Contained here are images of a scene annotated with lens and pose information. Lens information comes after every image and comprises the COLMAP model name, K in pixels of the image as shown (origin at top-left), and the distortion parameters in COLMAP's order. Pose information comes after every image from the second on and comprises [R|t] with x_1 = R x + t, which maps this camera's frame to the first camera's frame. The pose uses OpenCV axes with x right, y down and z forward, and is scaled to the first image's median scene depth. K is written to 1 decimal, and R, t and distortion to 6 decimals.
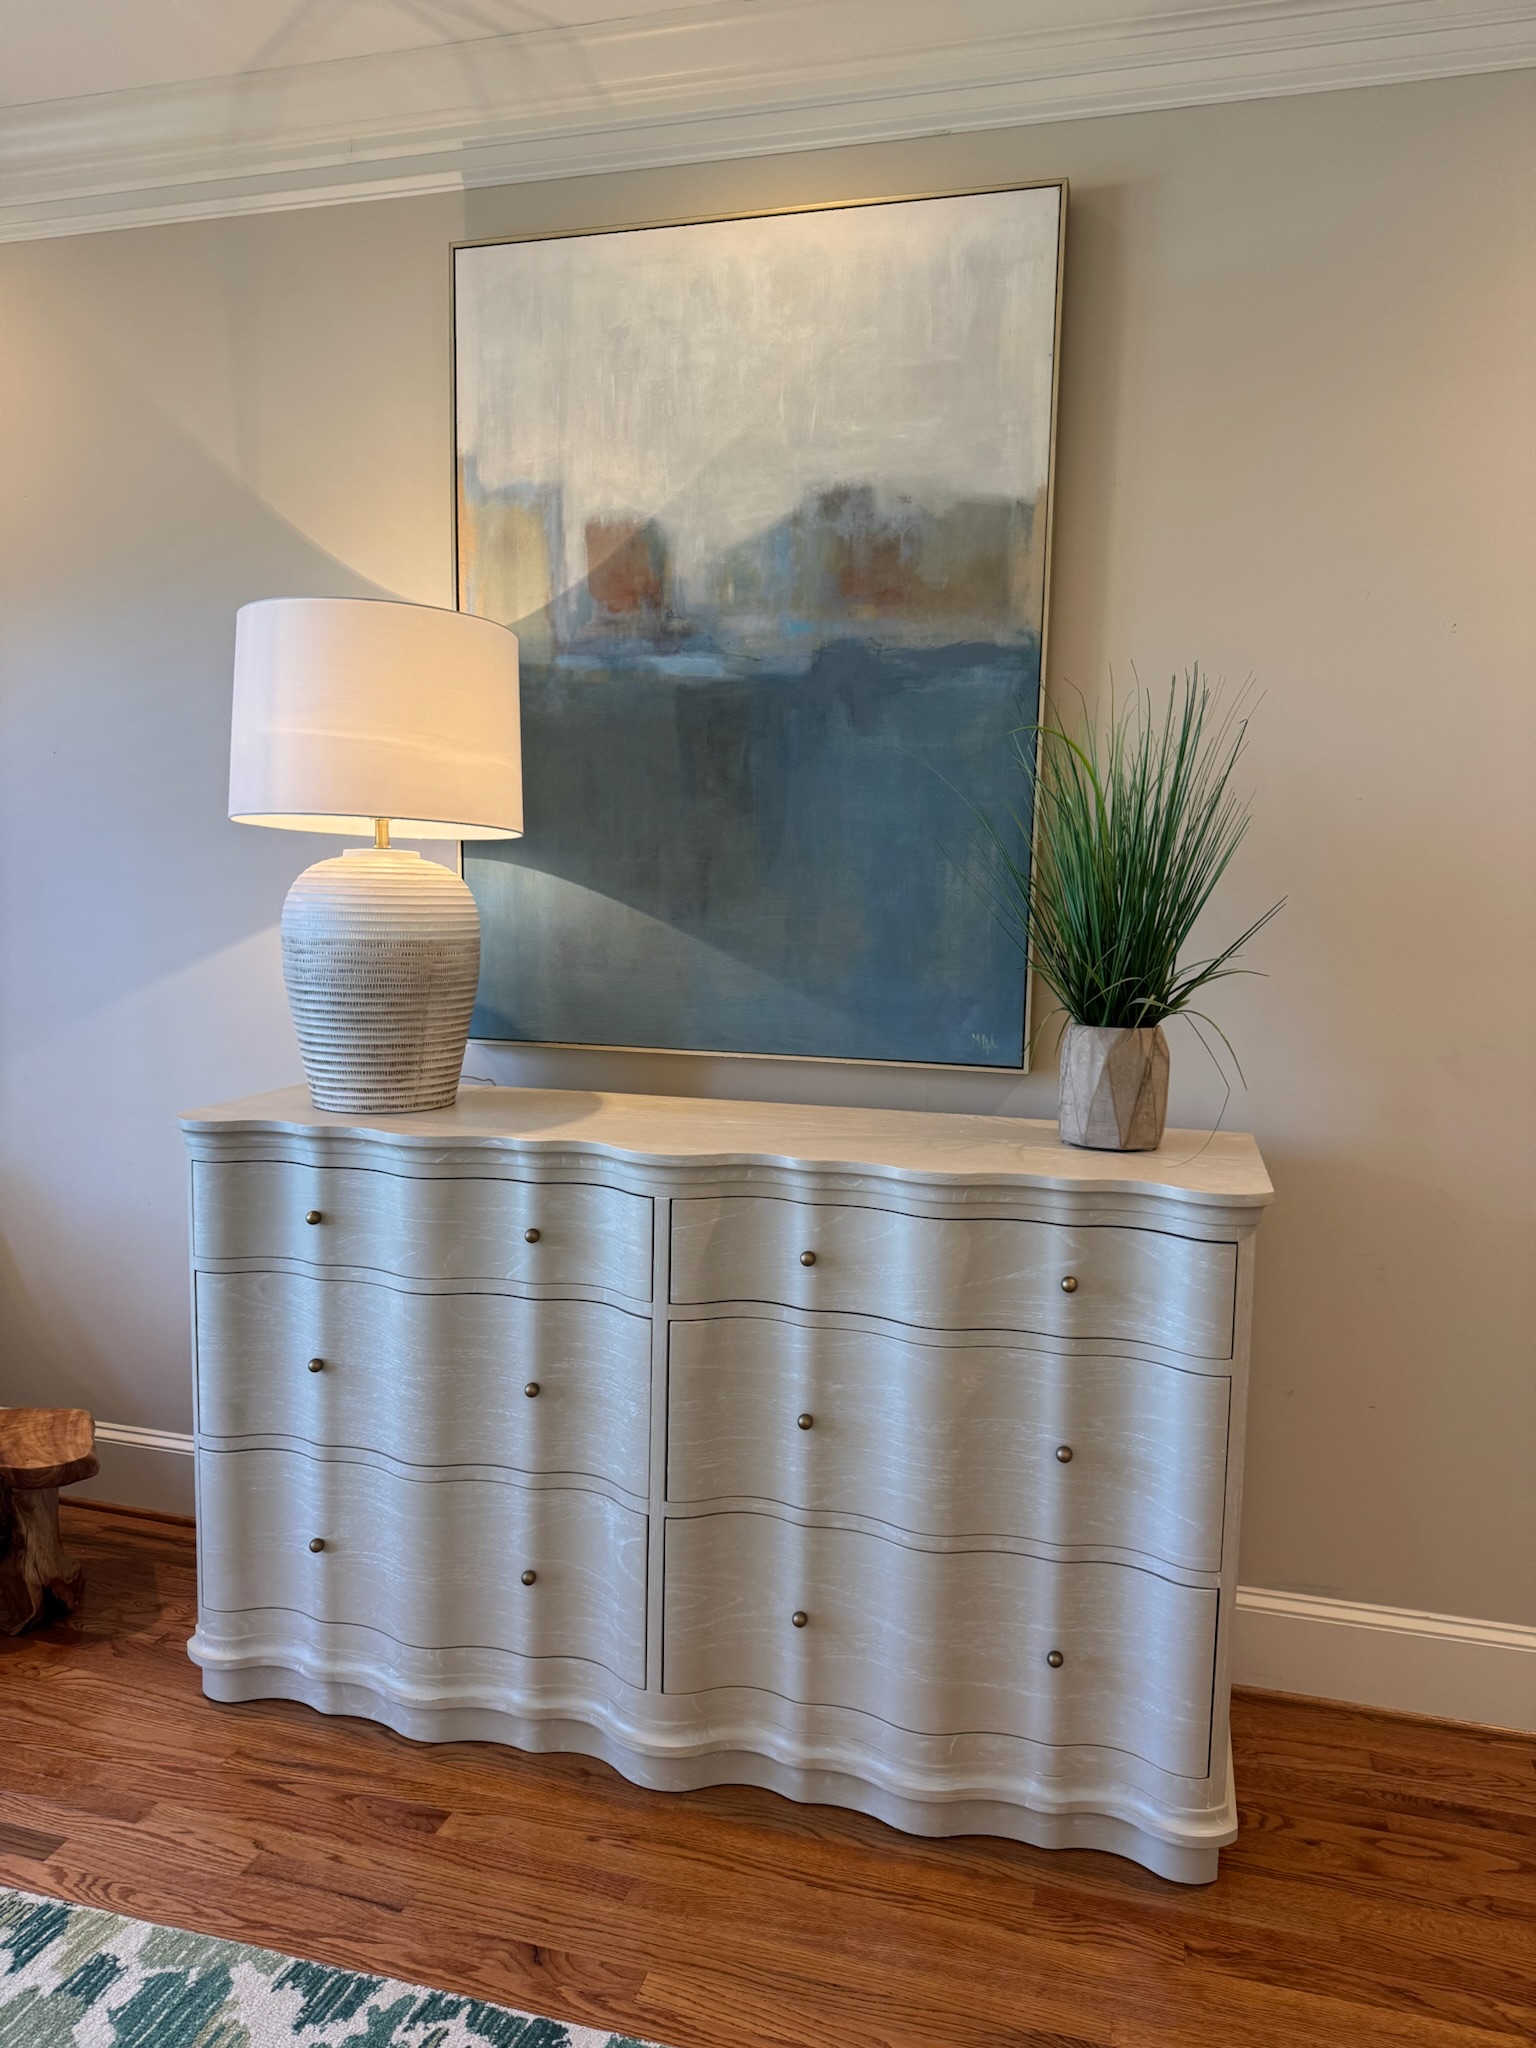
lens RADIAL K [[1451.2, 0, 780.0], [0, 1451.2, 1026.2], [0, 0, 1]] dist [0.153604, -0.245918]
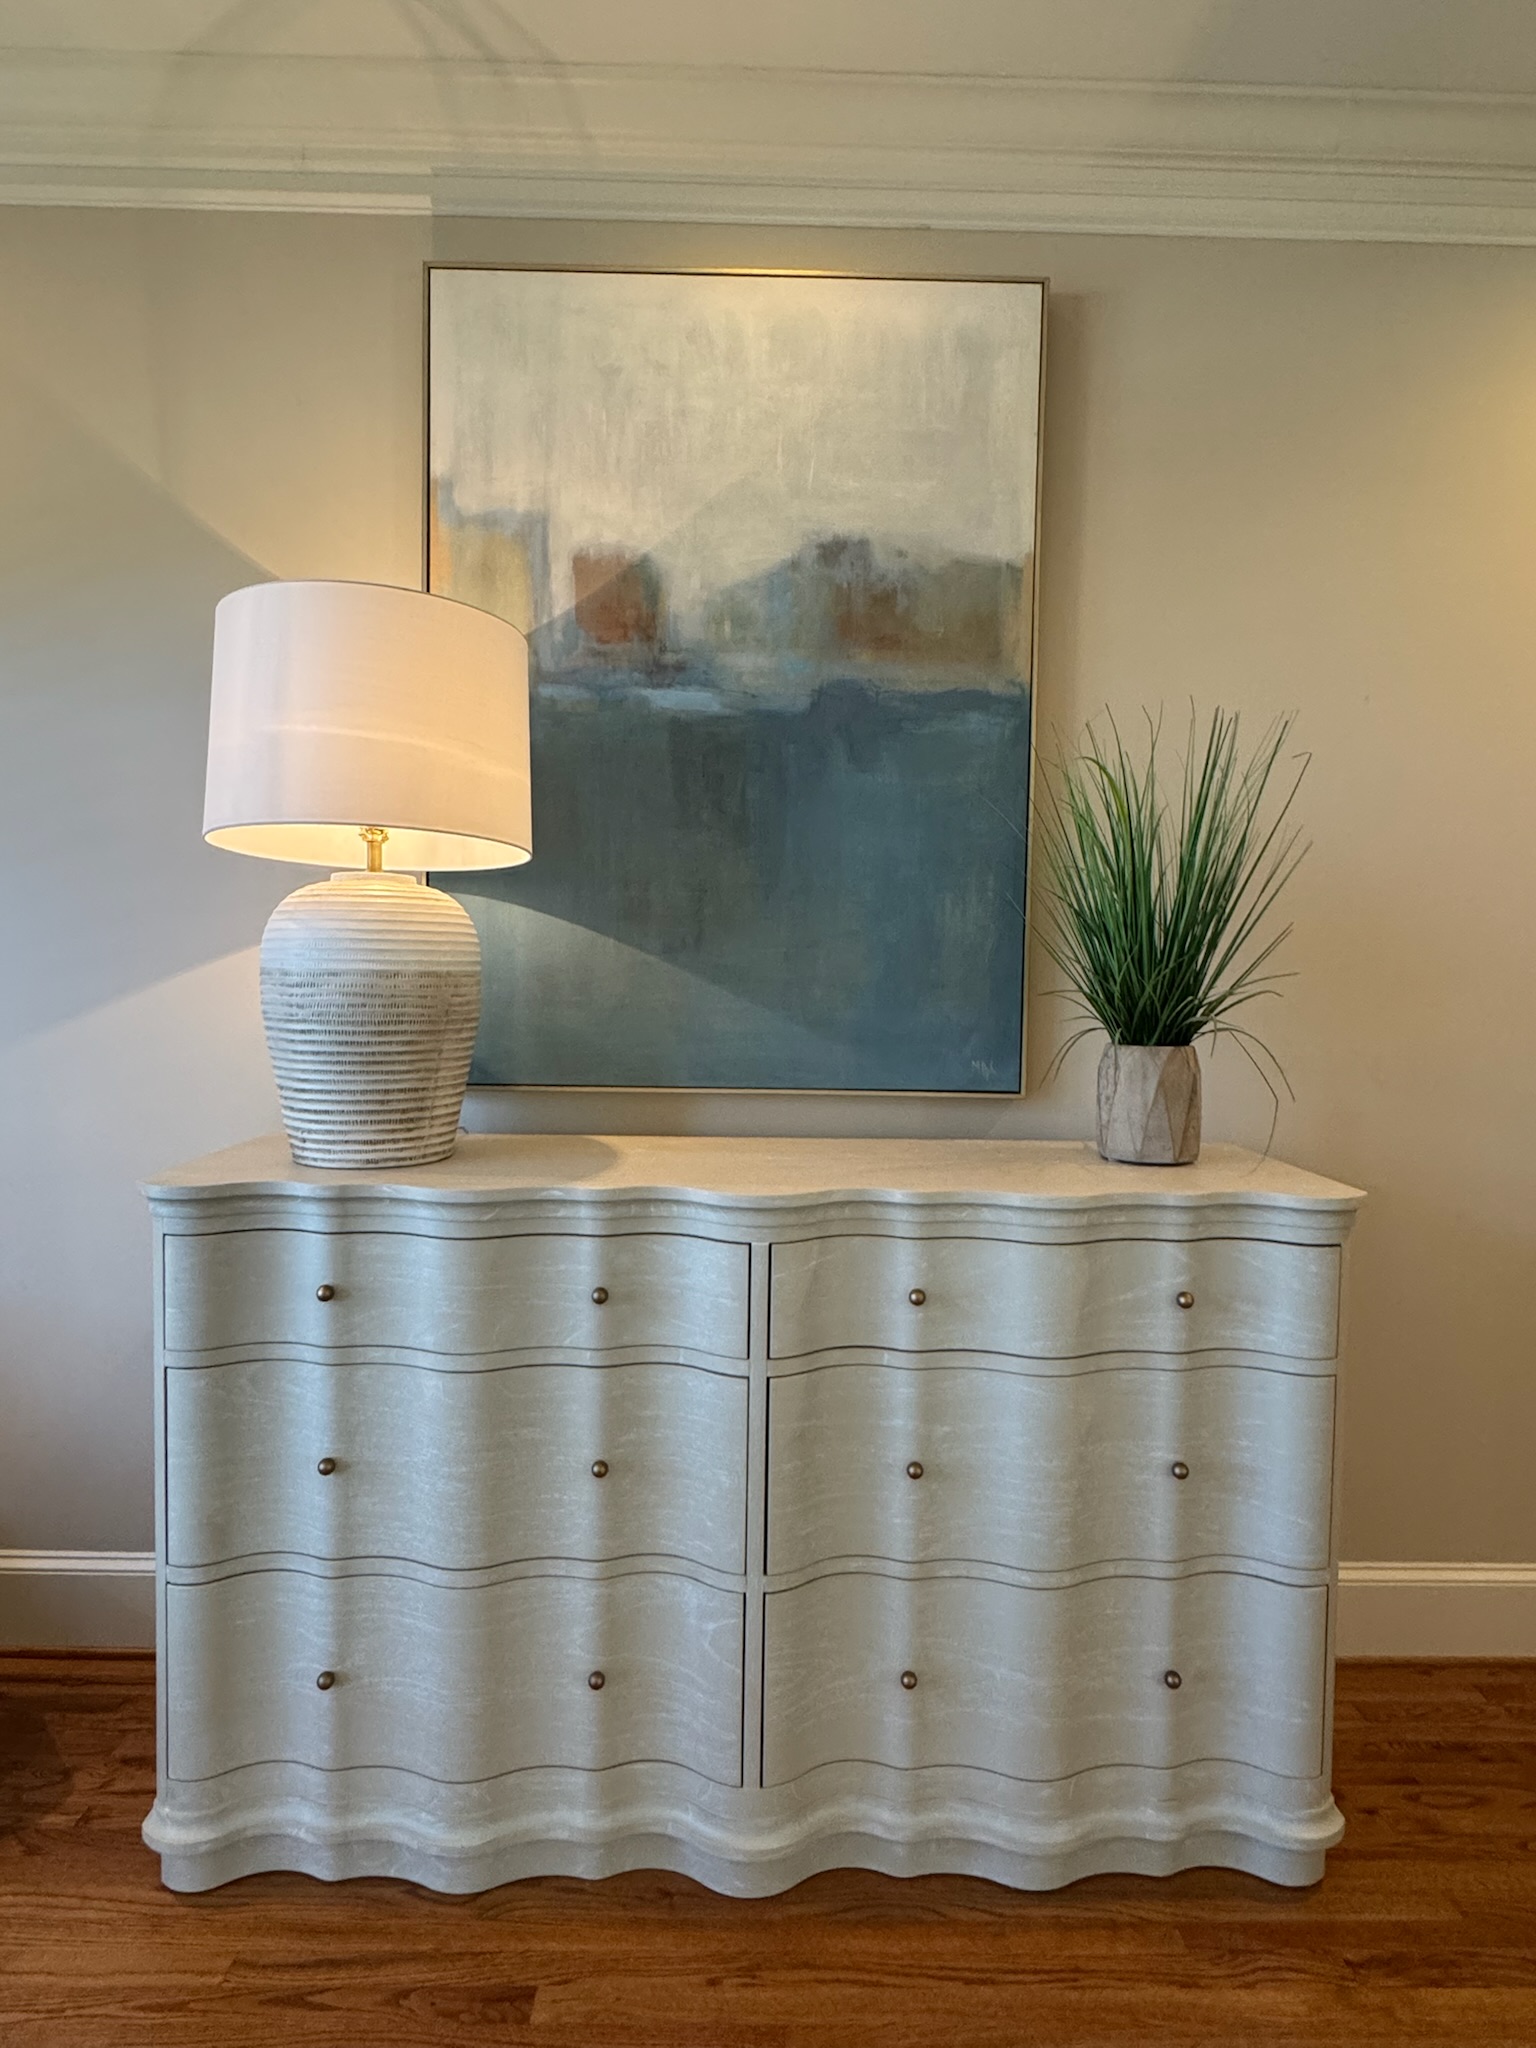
lens RADIAL K [[1165.1, 0, 781.5], [0, 1165.1, 1012.0], [0, 0, 1]] dist [0.009591, -0.000052]
pose [[0.958377, -0.015274, 0.285097, -0.242015], [0.032834, 0.997839, -0.056915, 0.013642], [-0.283611, 0.063907, 0.956808, 0.252217]]
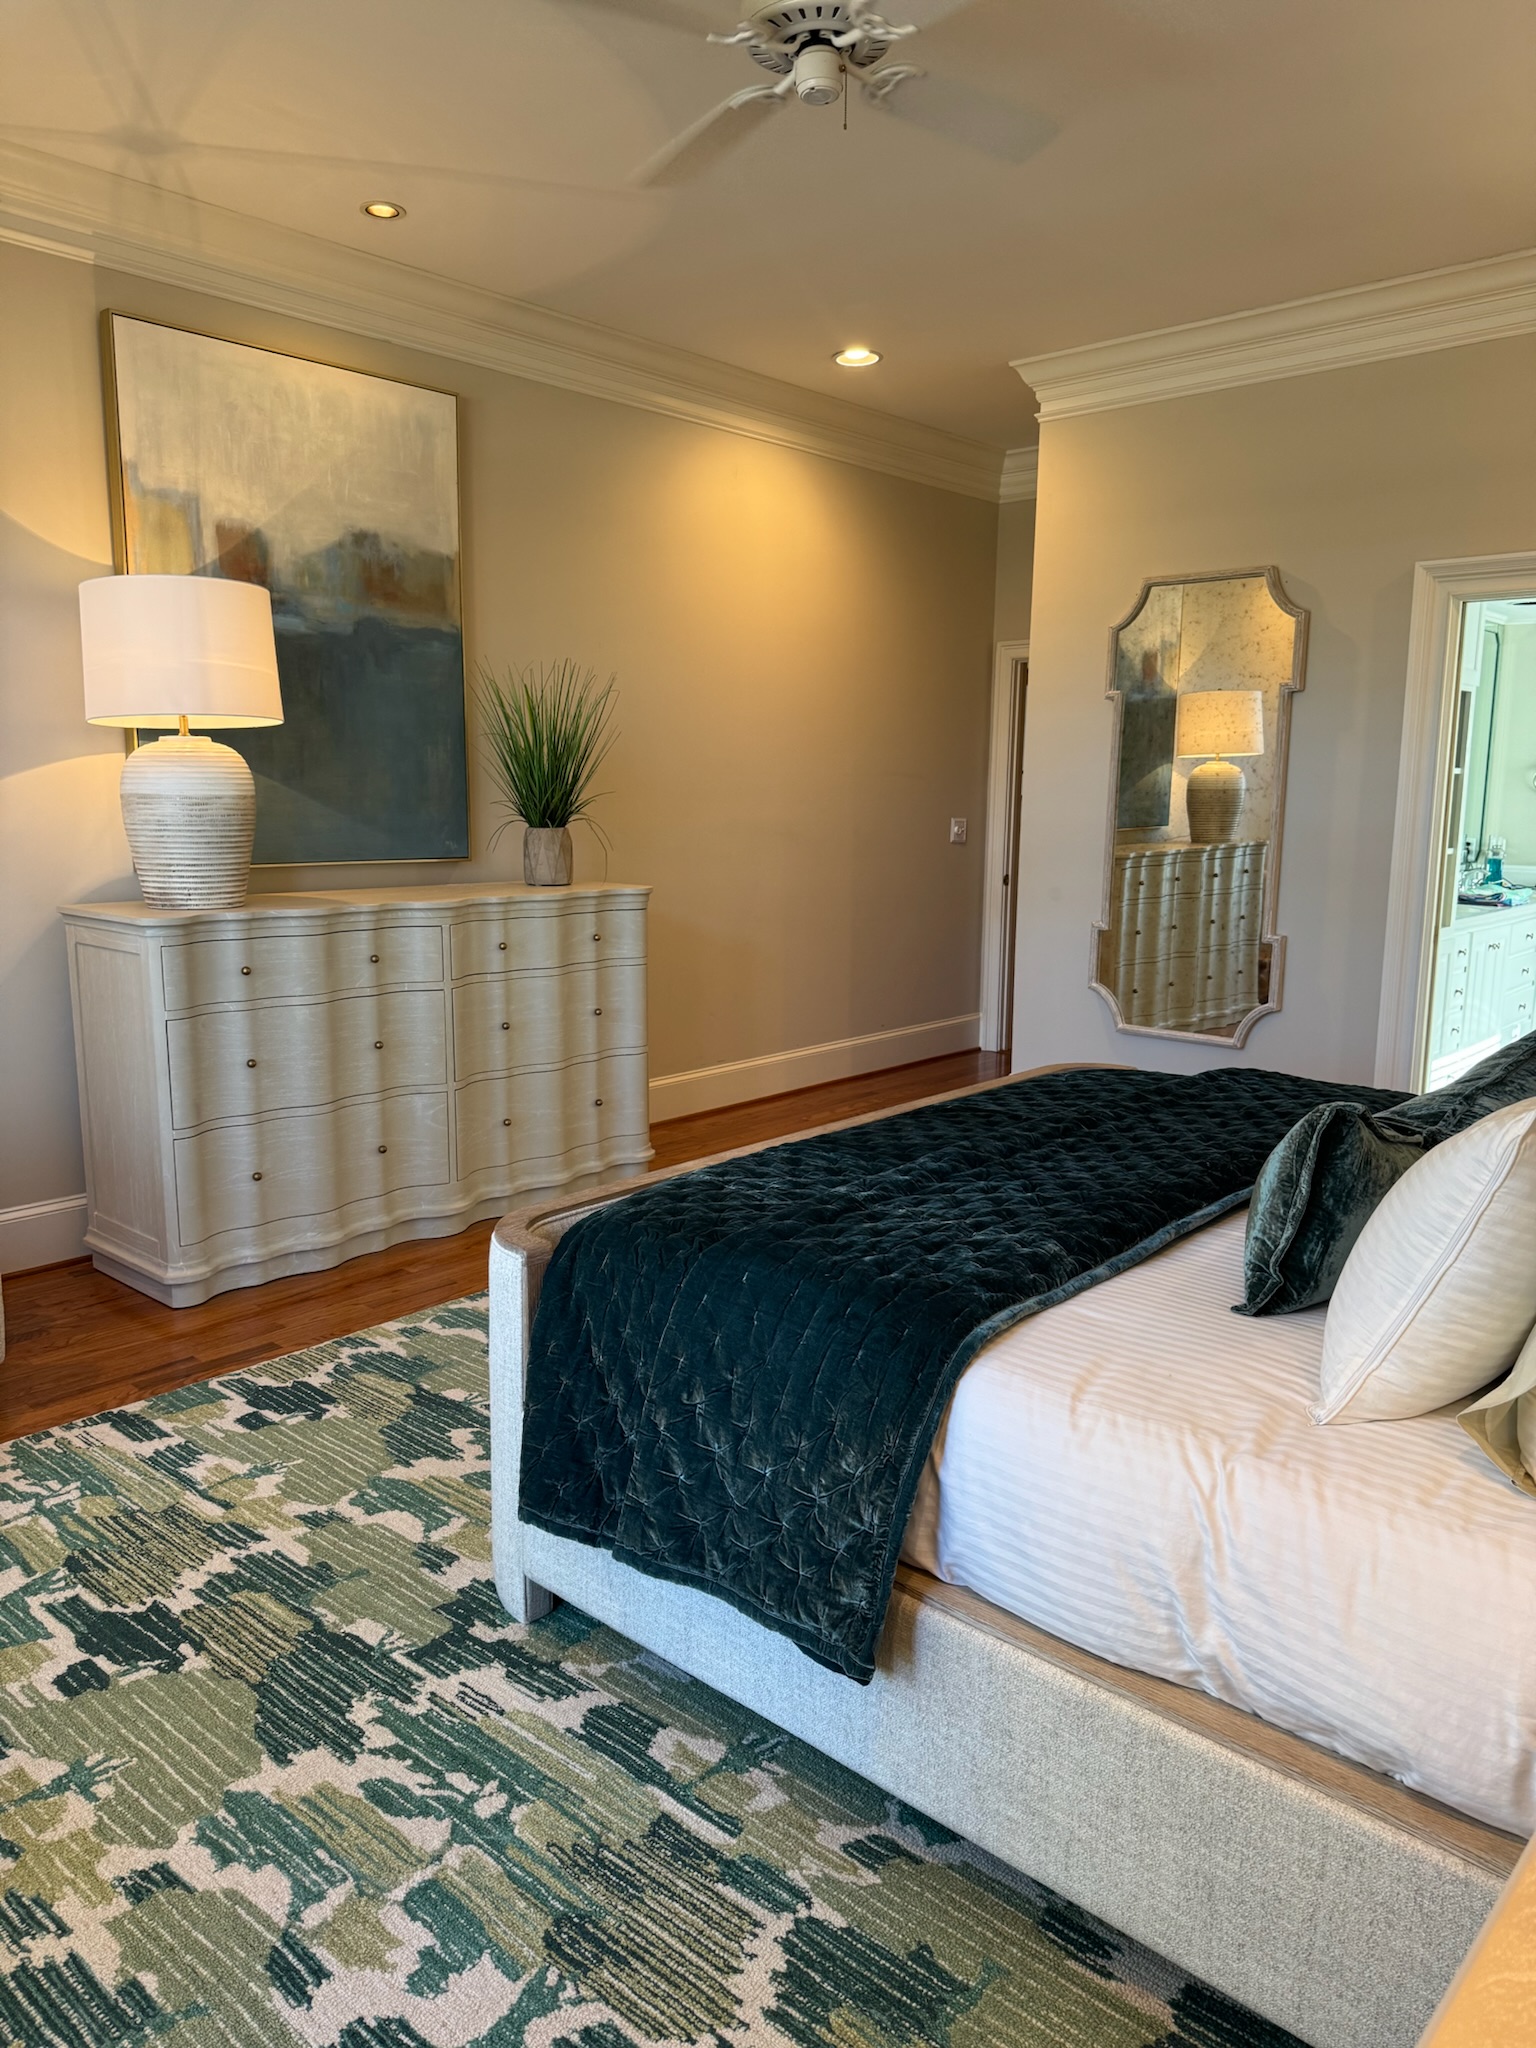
lens RADIAL K [[1442.8, 0, 769.6], [0, 1442.8, 1035.2], [0, 0, 1]] dist [0.019091, -0.019837]
pose [[0.446202, -0.169984, 0.878641, -1.390843], [0.094226, 0.985262, 0.142761, 0.026773], [-0.889958, 0.019091, 0.455642, -0.210408]]
